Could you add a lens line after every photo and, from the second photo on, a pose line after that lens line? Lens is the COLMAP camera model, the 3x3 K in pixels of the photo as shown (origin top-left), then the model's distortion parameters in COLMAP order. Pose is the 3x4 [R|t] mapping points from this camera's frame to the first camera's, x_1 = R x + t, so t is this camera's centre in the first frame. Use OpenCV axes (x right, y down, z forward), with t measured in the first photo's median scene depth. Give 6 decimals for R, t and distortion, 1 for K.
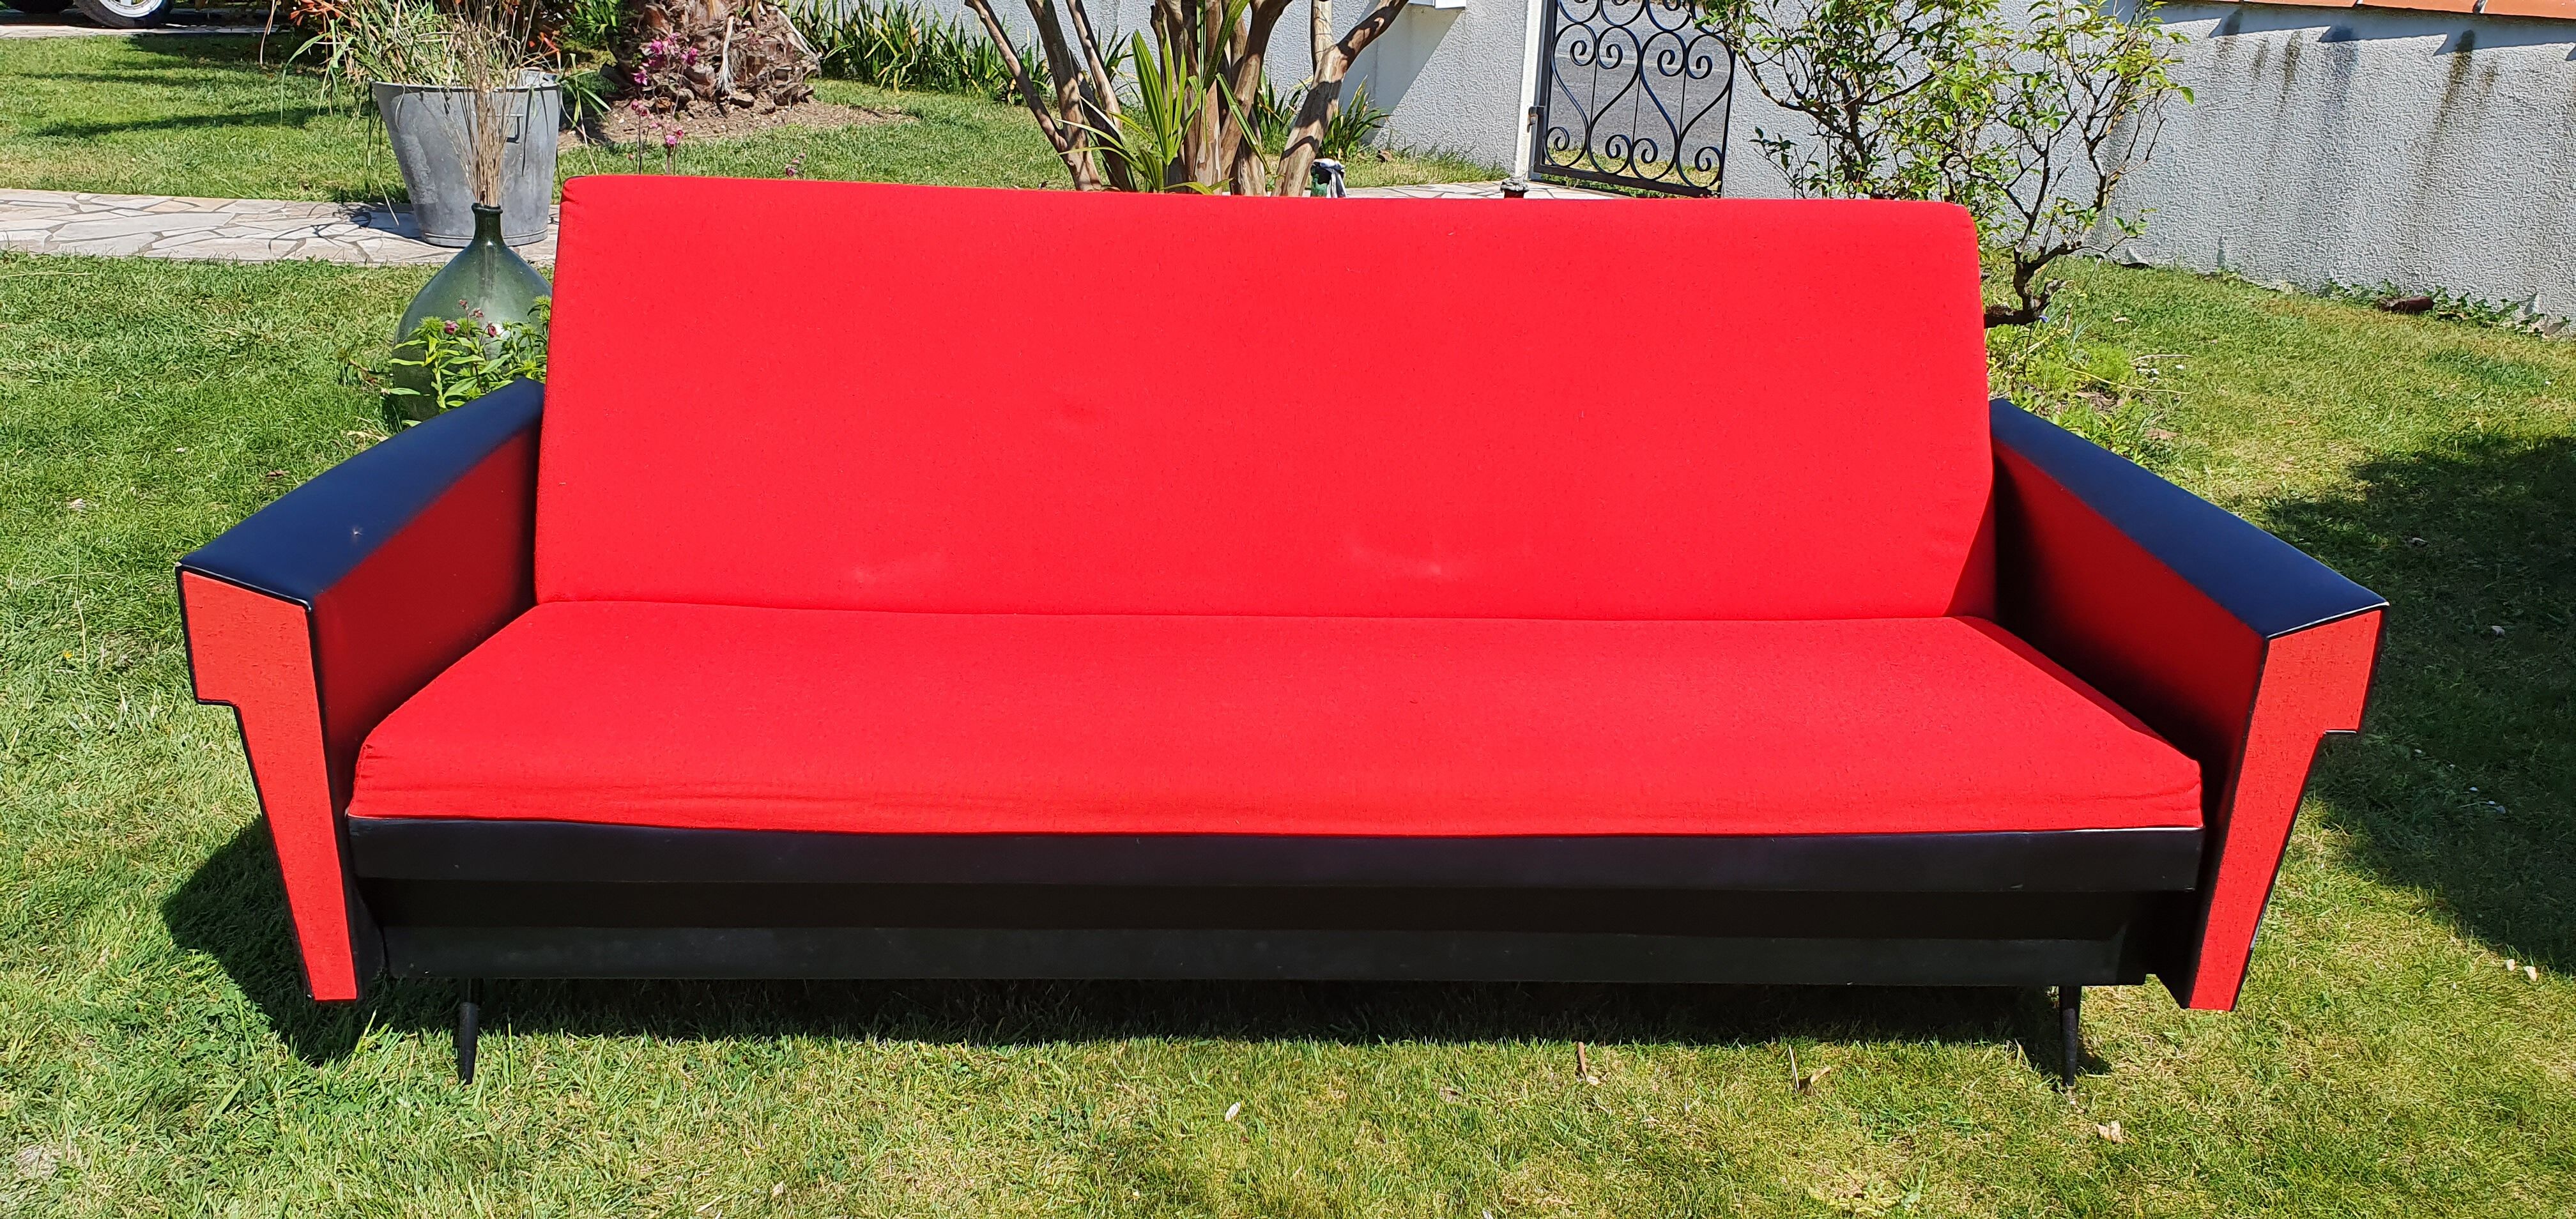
lens RADIAL K [[1934.9, 0, 1315.0], [0, 1934.9, 647.8], [0, 0, 1]] dist [-0.046296, 0.056389]
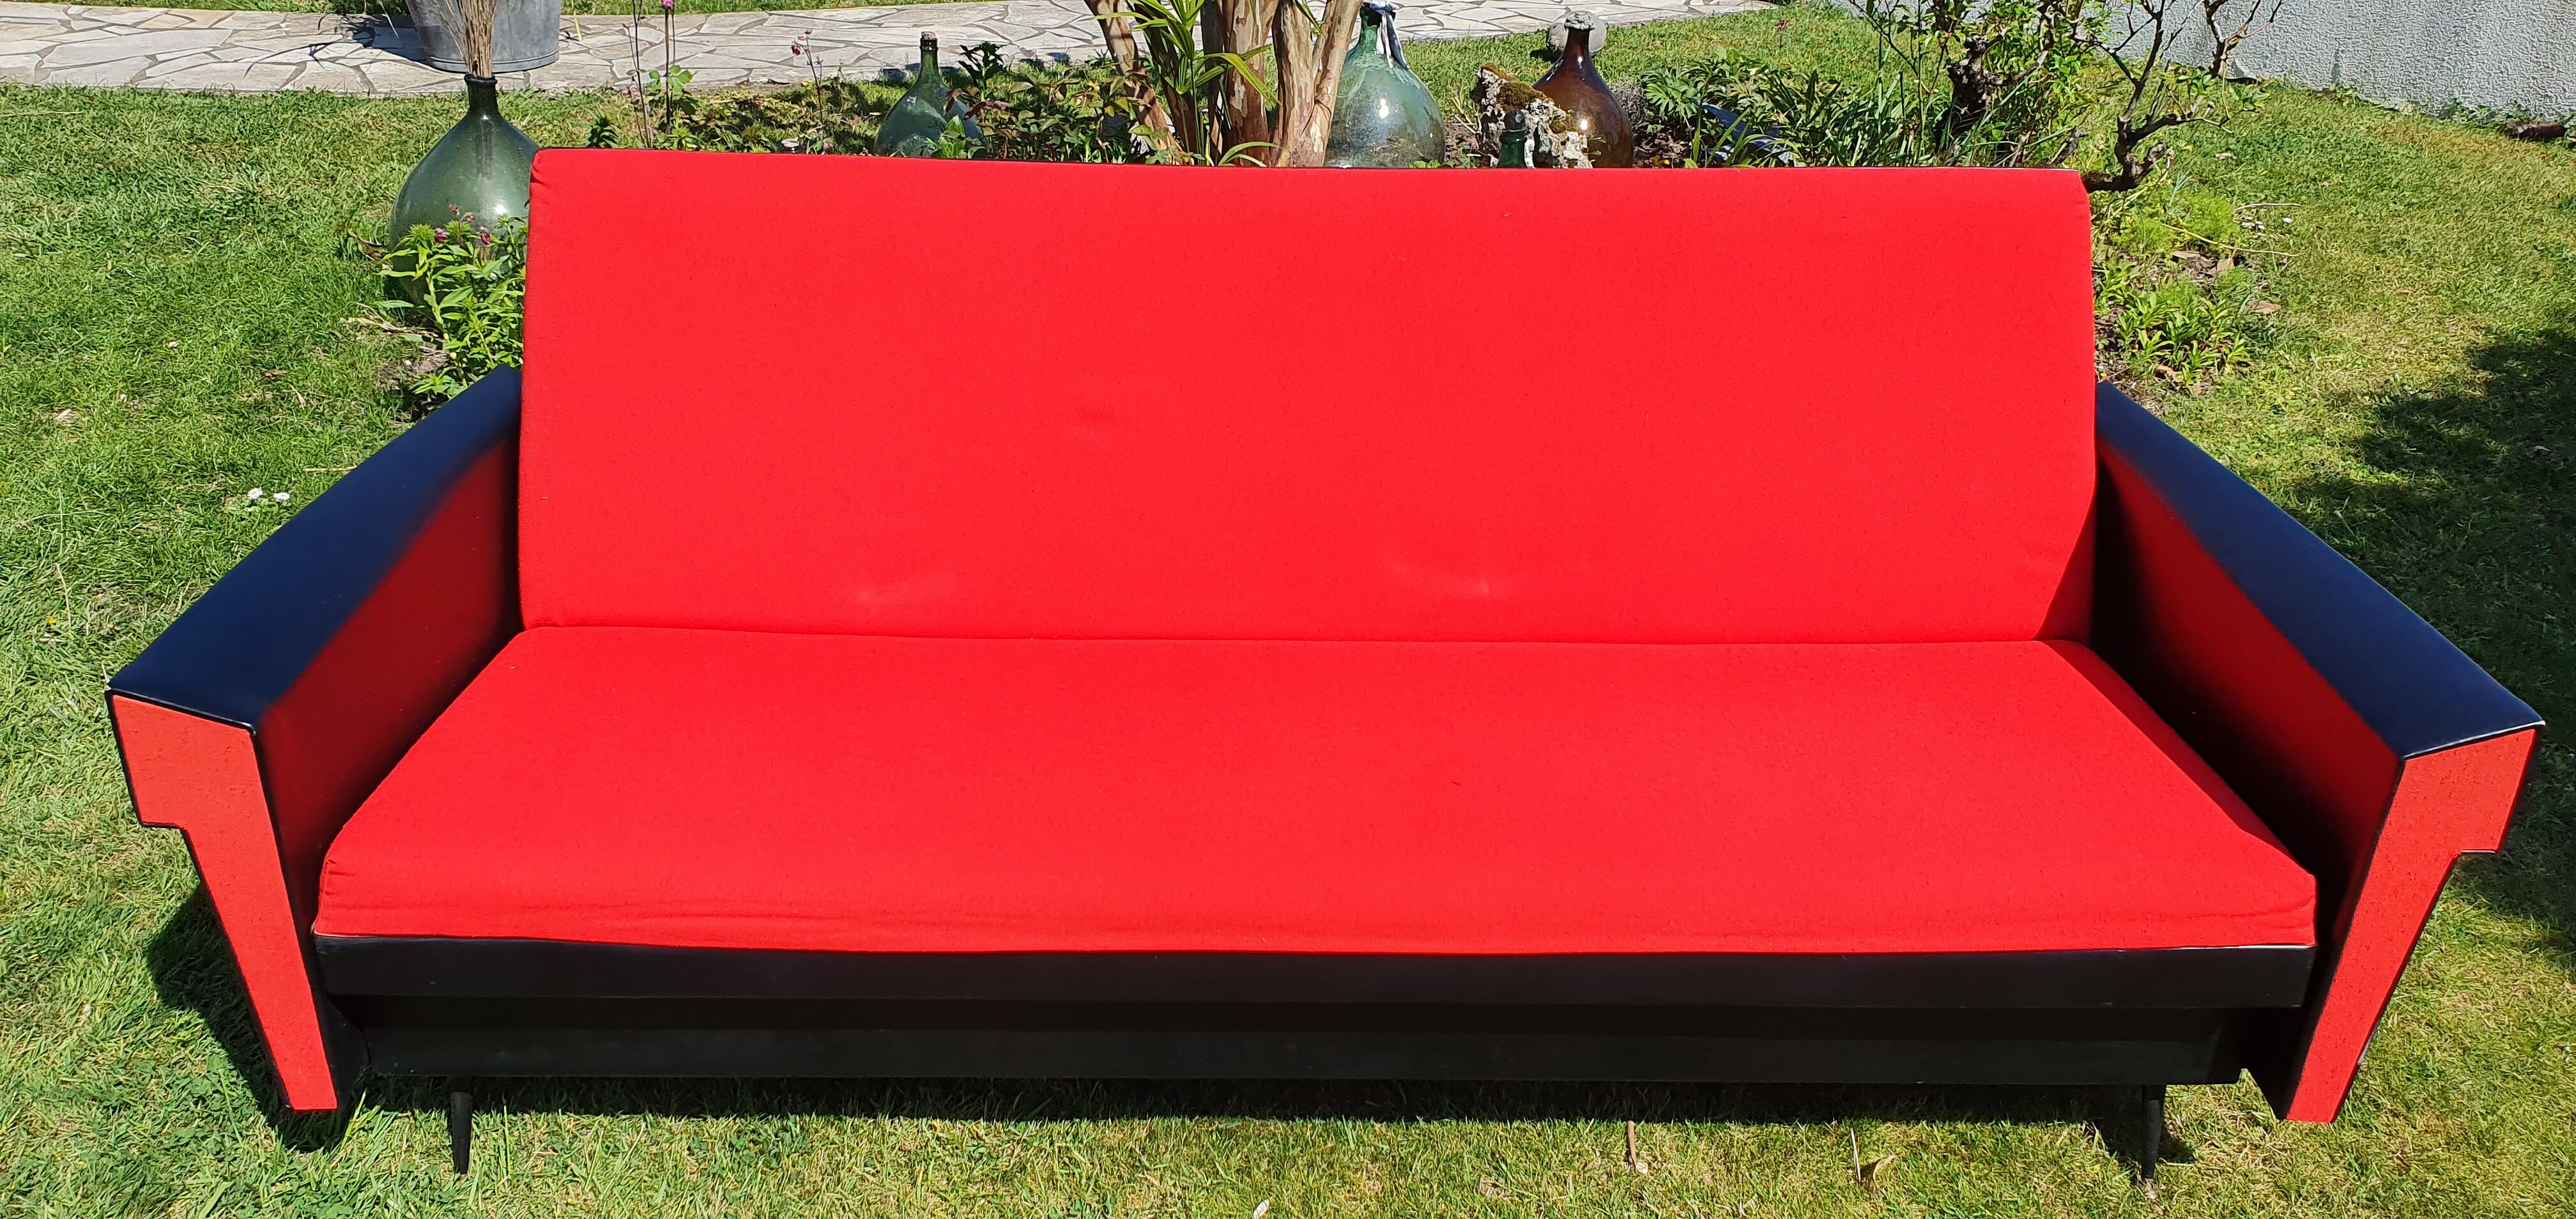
lens RADIAL K [[1934.9, 0, 1320.8], [0, 1934.9, 603.8], [0, 0, 1]] dist [-0.046296, 0.056389]
pose [[0.999692, 0.006124, -0.024070, 0.006618], [-0.003222, 0.992910, 0.118824, -0.143139], [0.024627, -0.118710, 0.992624, 0.079282]]
